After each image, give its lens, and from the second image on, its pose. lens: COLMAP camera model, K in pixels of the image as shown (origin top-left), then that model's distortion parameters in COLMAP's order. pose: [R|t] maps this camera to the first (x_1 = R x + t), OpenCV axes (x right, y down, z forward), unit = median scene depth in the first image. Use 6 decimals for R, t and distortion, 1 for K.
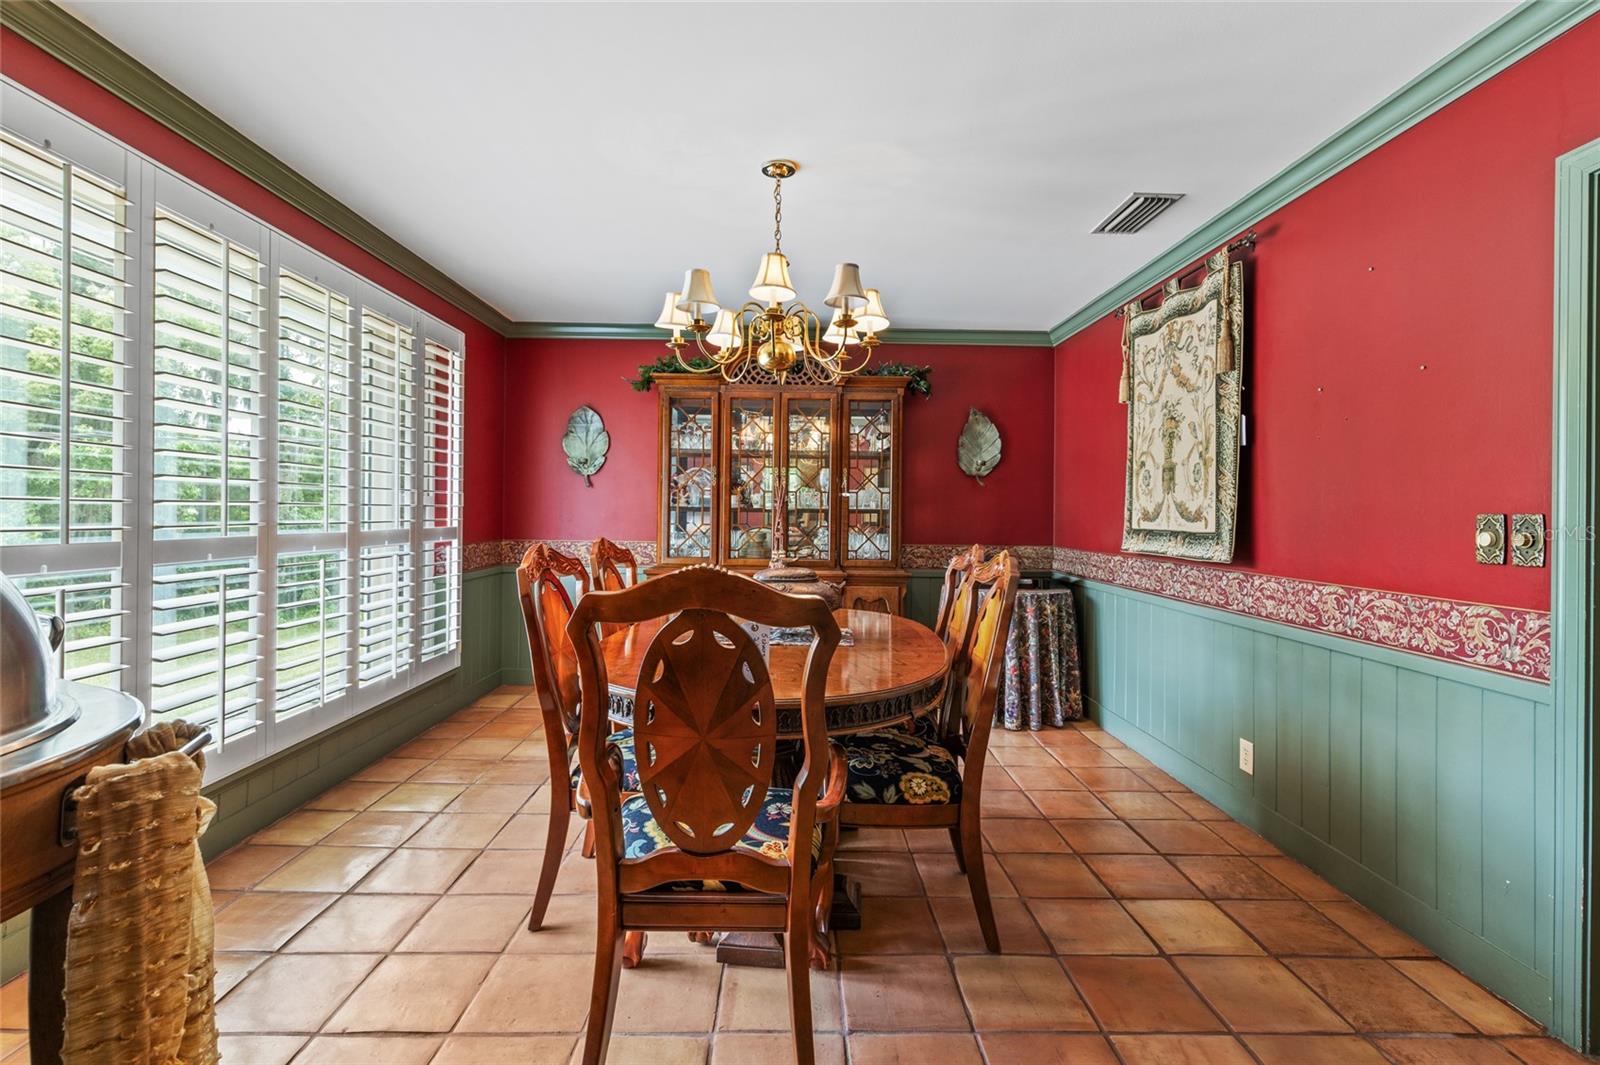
lens RADIAL K [[717.9, 0, 797.2], [0, 717.9, 520.1], [0, 0, 1]] dist [0.003426, 0.000311]
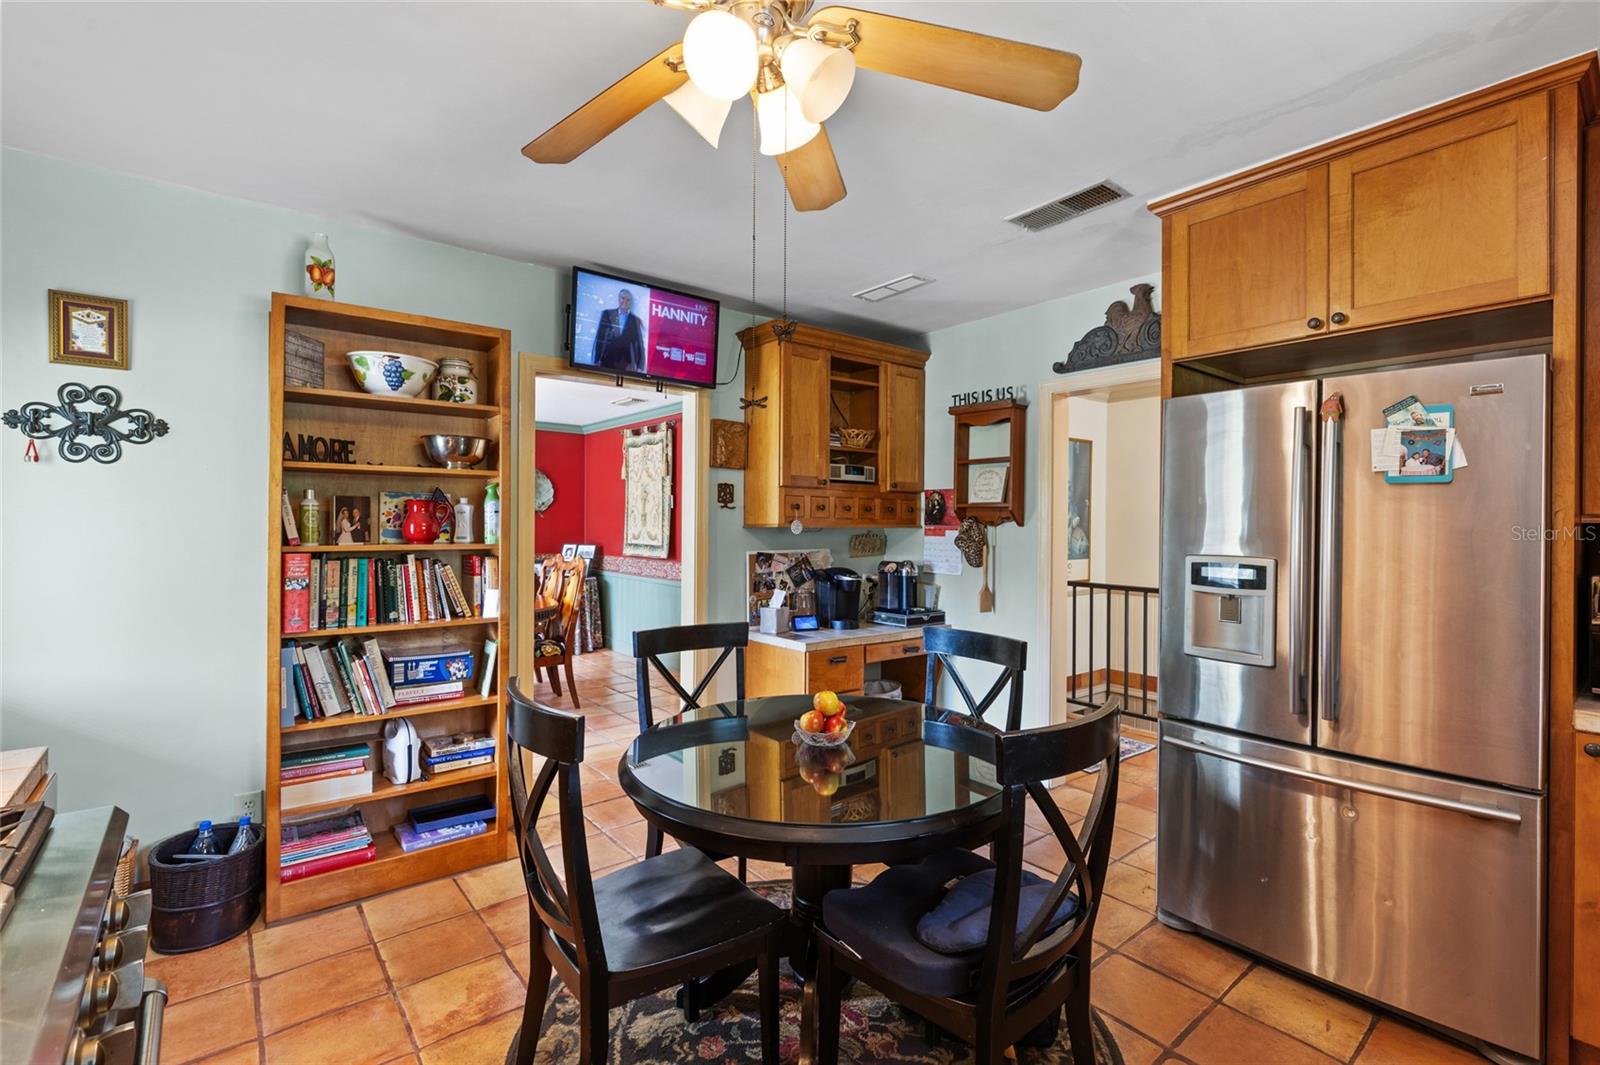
lens RADIAL K [[717.9, 0, 799.2], [0, 717.9, 527.1], [0, 0, 1]] dist [0.003426, 0.000311]
pose [[0.784029, -0.001576, 0.620722, -0.409244], [0.000939, 0.999999, 0.001353, -0.035766], [-0.620723, -0.000479, 0.784030, -0.881939]]
